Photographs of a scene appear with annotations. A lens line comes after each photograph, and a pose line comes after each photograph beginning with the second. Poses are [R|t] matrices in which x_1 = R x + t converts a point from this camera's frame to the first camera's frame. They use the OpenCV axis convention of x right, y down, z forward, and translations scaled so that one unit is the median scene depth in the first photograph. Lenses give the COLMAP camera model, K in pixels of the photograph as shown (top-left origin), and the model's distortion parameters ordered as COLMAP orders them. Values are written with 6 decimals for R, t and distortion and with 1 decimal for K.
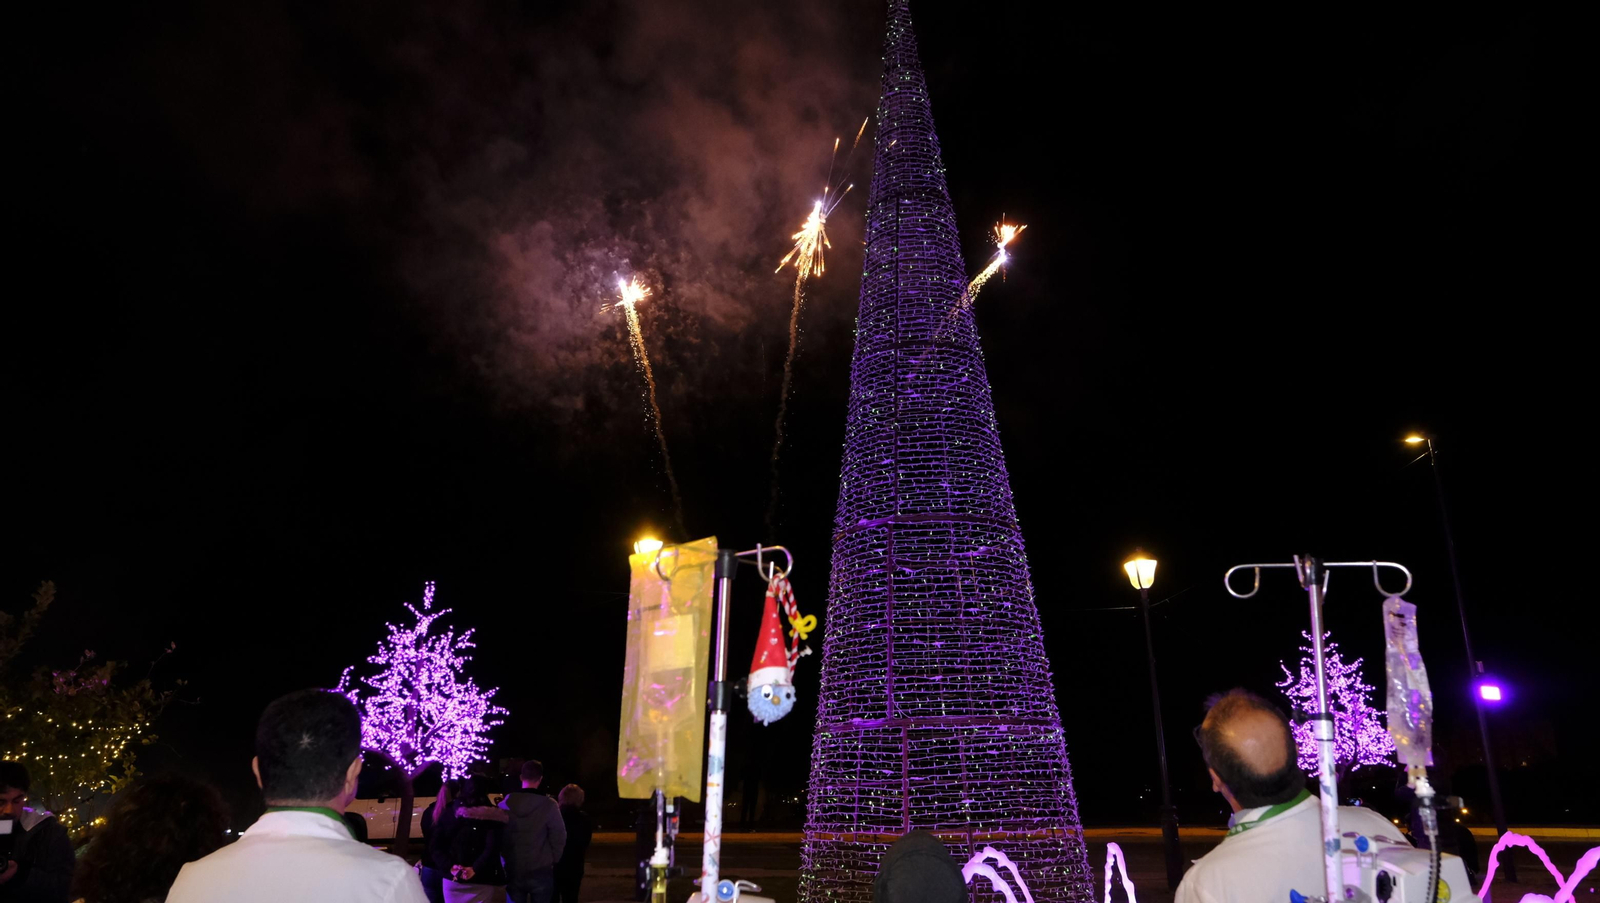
lens RADIAL K [[1079.2, 0, 802.3], [0, 1079.2, 456.0], [0, 0, 1]] dist [-0.036232, 0.022368]
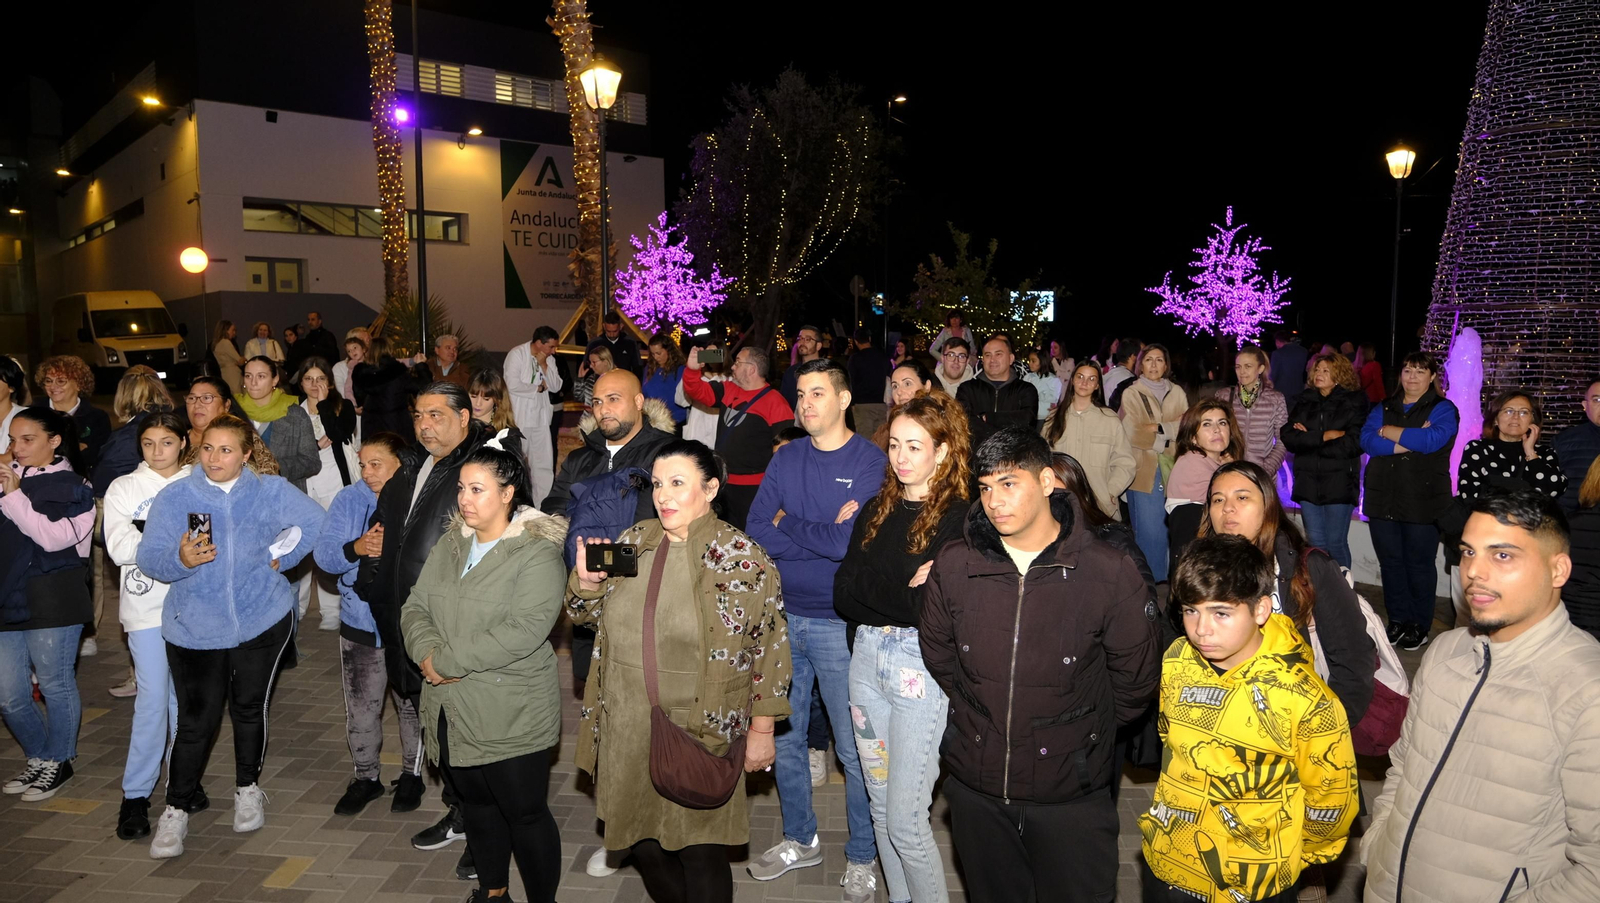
lens RADIAL K [[1068.3, 0, 811.7], [0, 1068.3, 455.5], [0, 0, 1]] dist [-0.025180, 0.006060]
pose [[0.519322, 0.108832, -0.847620, 0.595760], [0.234540, 0.935620, 0.263829, -0.073598], [0.821764, -0.335813, 0.460363, -0.194514]]
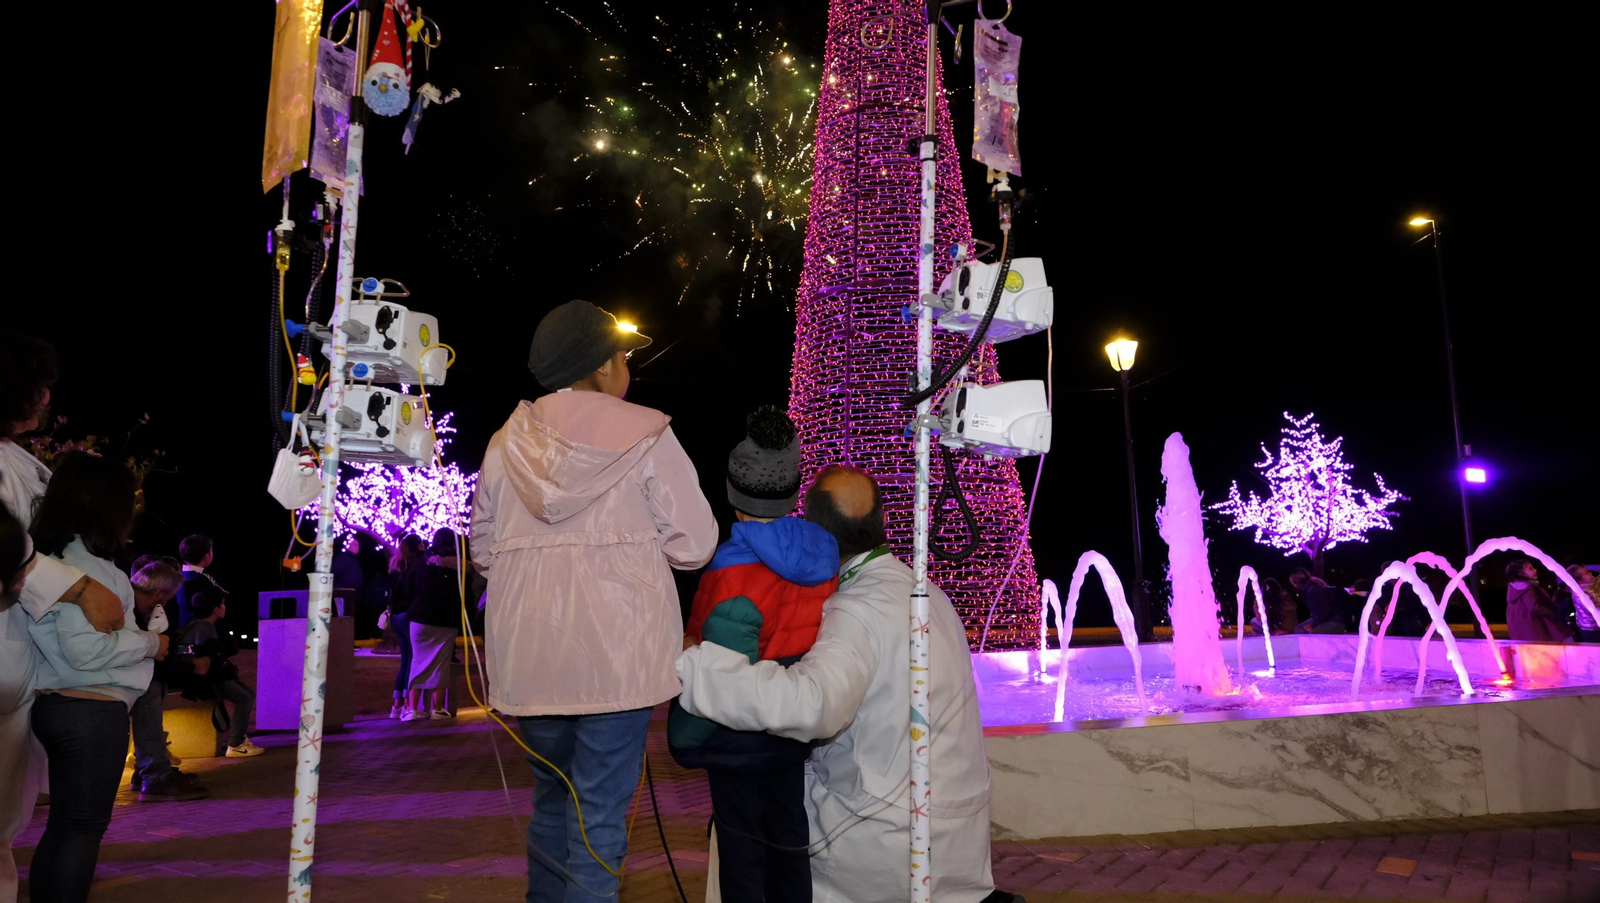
lens RADIAL K [[1093.1, 0, 801.6], [0, 1093.1, 458.0], [0, 0, 1]] dist [-0.020473, 0.002021]
pose [[0.999663, -0.011888, -0.023087, 0.049220], [0.015317, 0.987861, 0.154586, 0.050224], [0.020969, -0.154888, 0.987710, -0.018192]]
